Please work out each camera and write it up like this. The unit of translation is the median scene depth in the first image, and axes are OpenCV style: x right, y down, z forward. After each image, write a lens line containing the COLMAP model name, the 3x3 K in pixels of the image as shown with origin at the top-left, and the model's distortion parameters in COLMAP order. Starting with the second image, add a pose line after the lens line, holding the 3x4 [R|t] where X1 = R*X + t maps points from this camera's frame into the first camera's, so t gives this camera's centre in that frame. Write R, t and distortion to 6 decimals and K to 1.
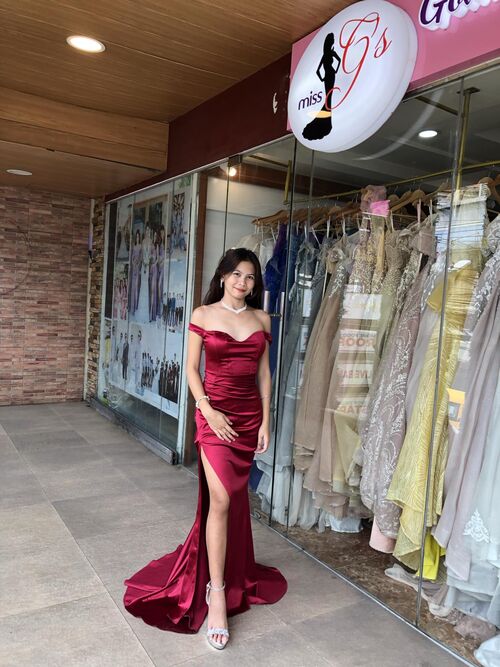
lens RADIAL K [[547.0, 0, 257.2], [0, 547.0, 332.9], [0, 0, 1]] dist [0.024828, -0.037332]
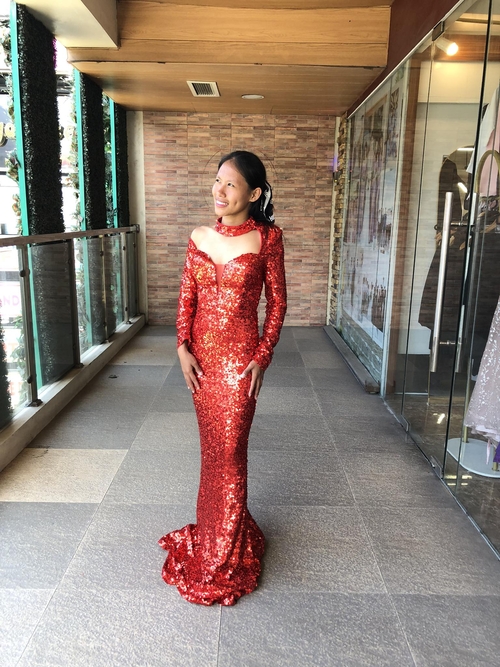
lens RADIAL K [[547.0, 0, 253.9], [0, 547.0, 335.0], [0, 0, 1]] dist [0.024828, -0.037332]
pose [[0.843243, 0.068737, -0.533119, 0.156766], [-0.002979, 0.992373, 0.123239, 0.021601], [0.537524, -0.102332, 0.837017, 0.119744]]
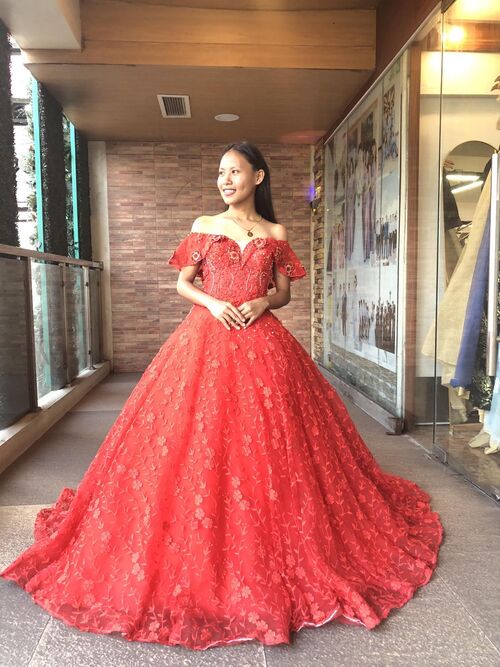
lens RADIAL K [[547.0, 0, 248.4], [0, 547.0, 331.6], [0, 0, 1]] dist [0.024828, -0.037332]
pose [[0.877707, -0.030883, -0.478202, 0.048071], [0.033913, 0.999422, -0.002299, 0.090805], [0.477996, -0.014200, 0.878247, 0.200446]]
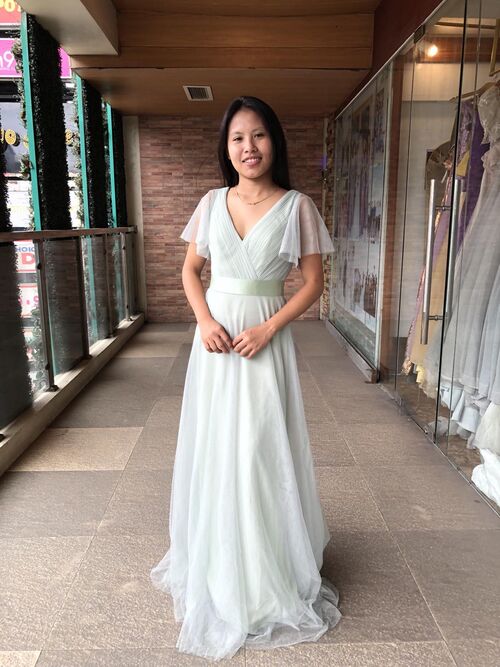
lens RADIAL K [[547.0, 0, 253.8], [0, 547.0, 339.2], [0, 0, 1]] dist [0.024828, -0.037332]
pose [[0.854977, 0.044305, -0.516770, 0.170994], [0.020465, 0.992687, 0.118967, 0.046972], [0.518261, -0.112290, 0.847818, 0.060561]]
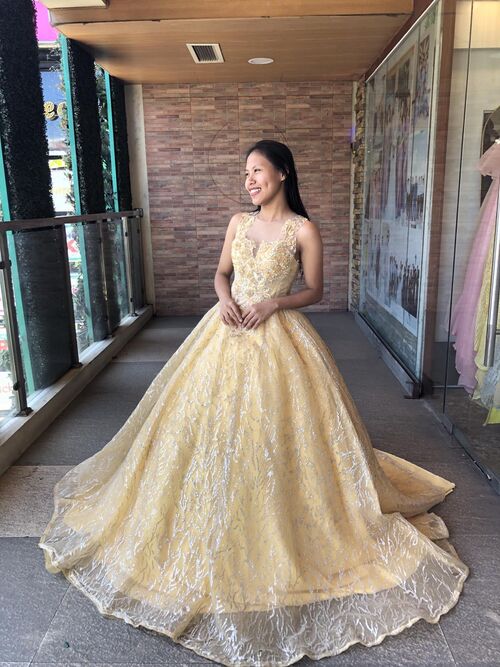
lens RADIAL K [[547.0, 0, 253.2], [0, 547.0, 331.2], [0, 0, 1]] dist [0.024828, -0.037332]
pose [[0.828712, 0.053639, -0.557100, 0.102411], [0.032282, 0.989158, 0.143261, 0.025029], [0.558744, -0.136706, 0.817995, 0.204342]]
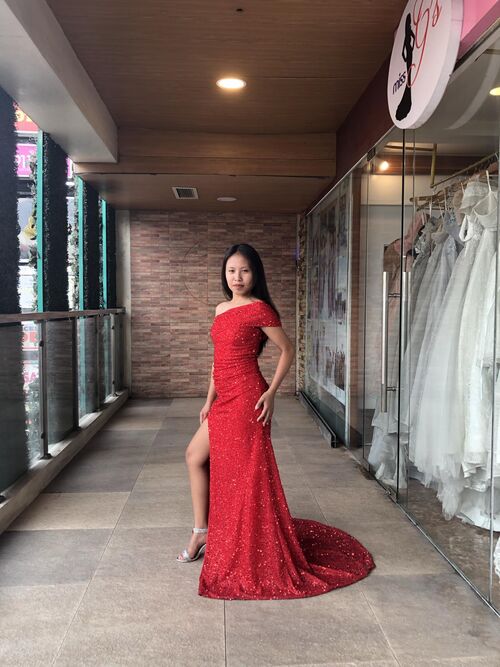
lens RADIAL K [[547.0, 0, 255.4], [0, 547.0, 333.8], [0, 0, 1]] dist [0.024828, -0.037332]
pose [[0.874747, -0.033410, -0.483426, 0.218196], [0.019096, 0.999222, -0.034504, 0.051353], [0.484203, 0.020951, 0.874705, -0.018107]]
